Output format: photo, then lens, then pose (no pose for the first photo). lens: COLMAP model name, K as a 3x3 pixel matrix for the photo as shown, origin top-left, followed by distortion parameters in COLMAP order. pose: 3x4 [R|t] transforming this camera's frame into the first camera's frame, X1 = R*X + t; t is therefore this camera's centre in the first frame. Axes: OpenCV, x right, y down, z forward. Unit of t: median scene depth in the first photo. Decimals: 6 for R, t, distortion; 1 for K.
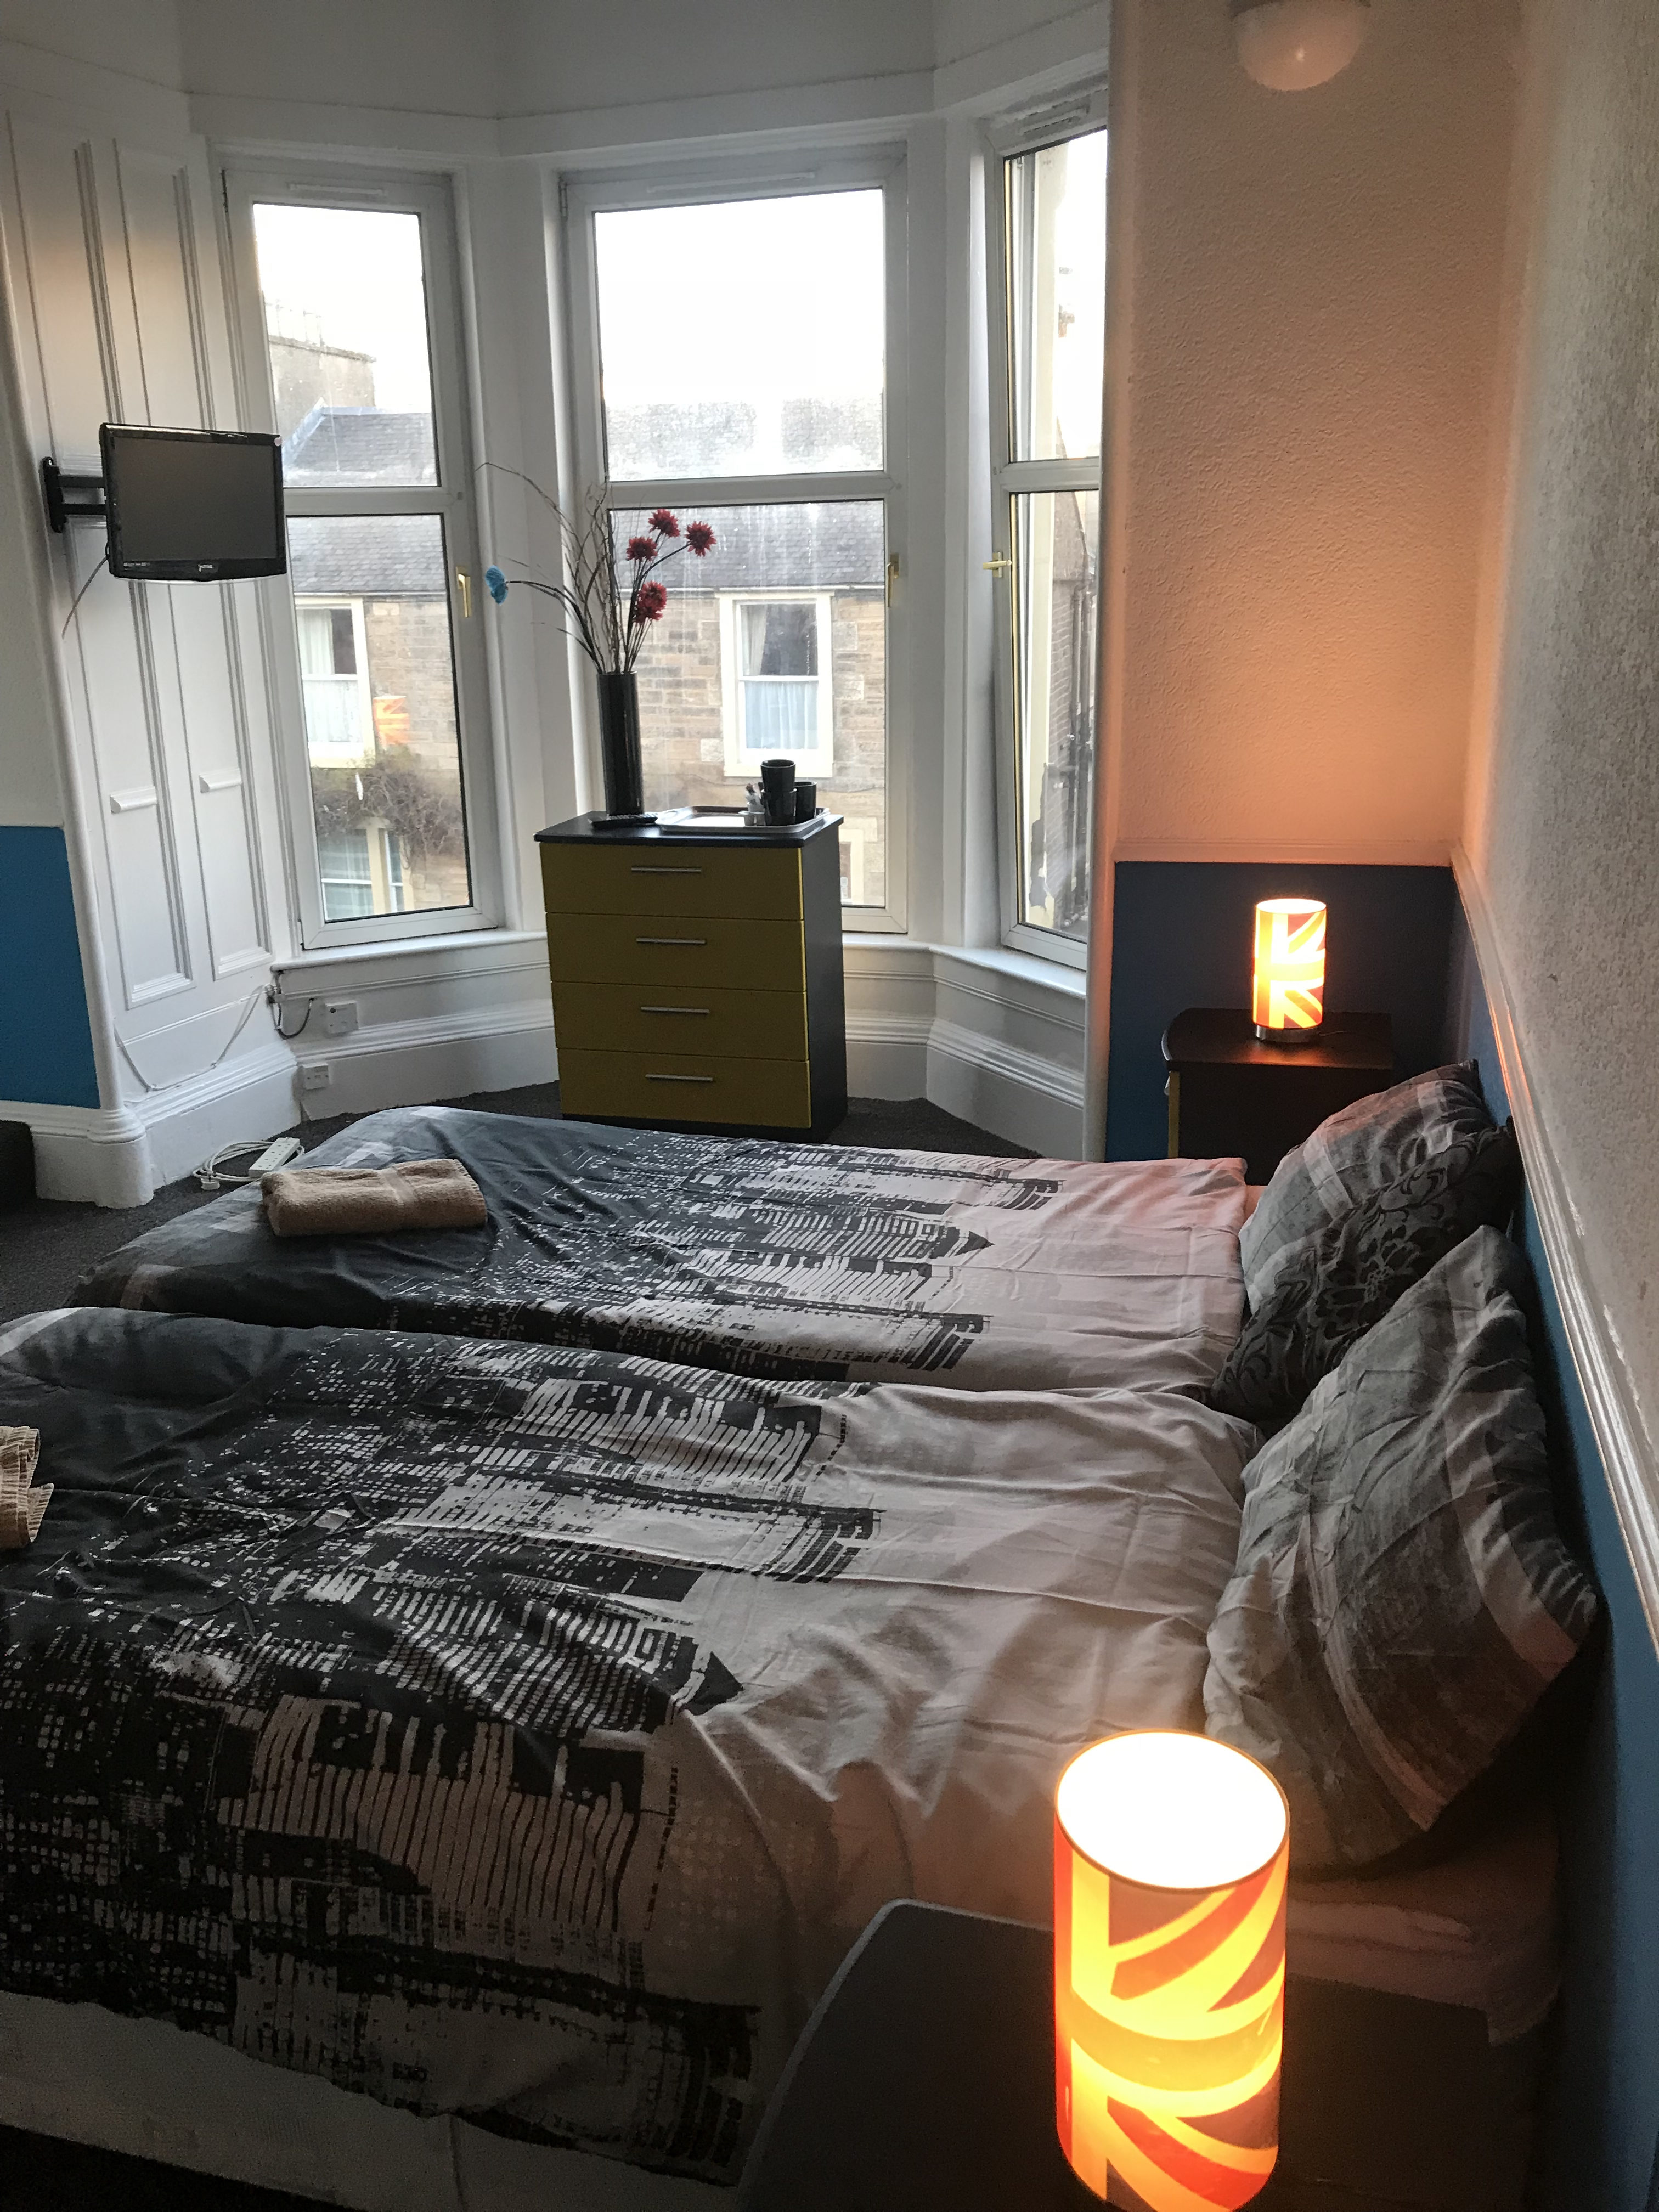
lens RADIAL K [[1875.1, 0, 821.3], [0, 1875.1, 1085.5], [0, 0, 1]] dist [0.093385, -0.006758]
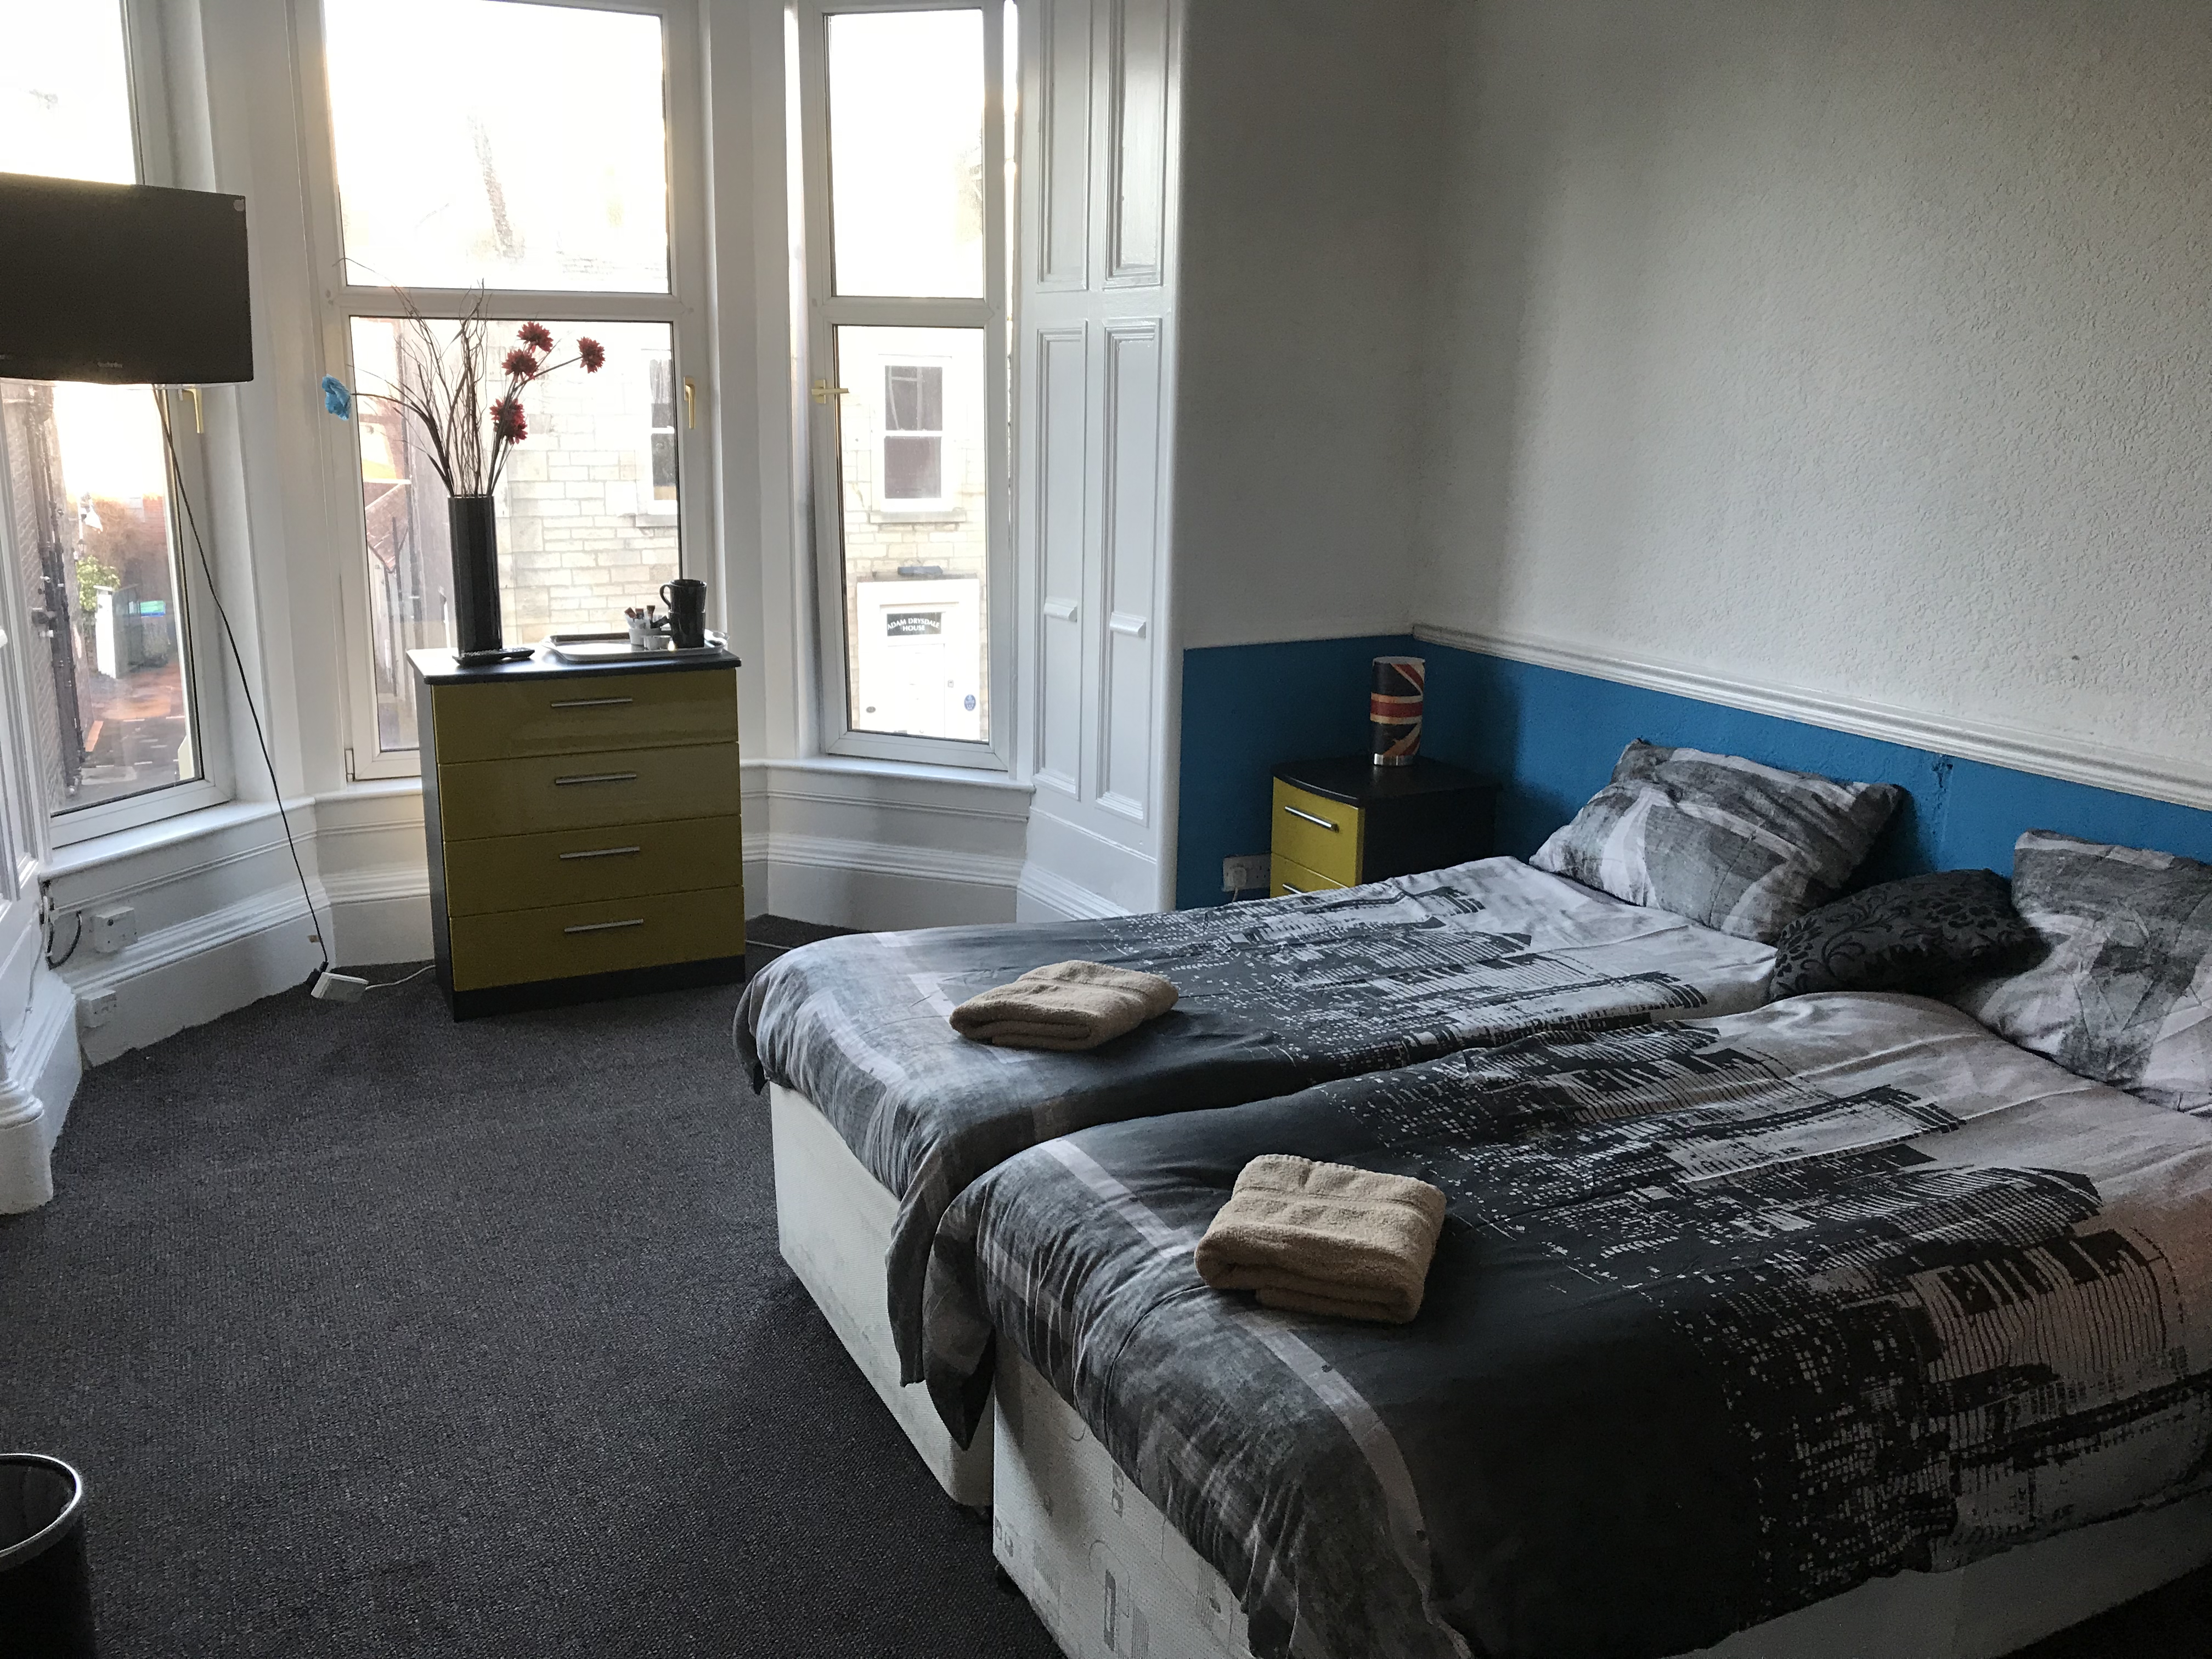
lens RADIAL K [[1875.1, 0, 1097.8], [0, 1875.1, 839.5], [0, 0, 1]] dist [0.093385, -0.006758]
pose [[0.744128, -0.132573, 0.654751, -0.881301], [0.159283, 0.987053, 0.018831, -0.043696], [-0.648770, 0.090278, 0.755610, 0.224352]]
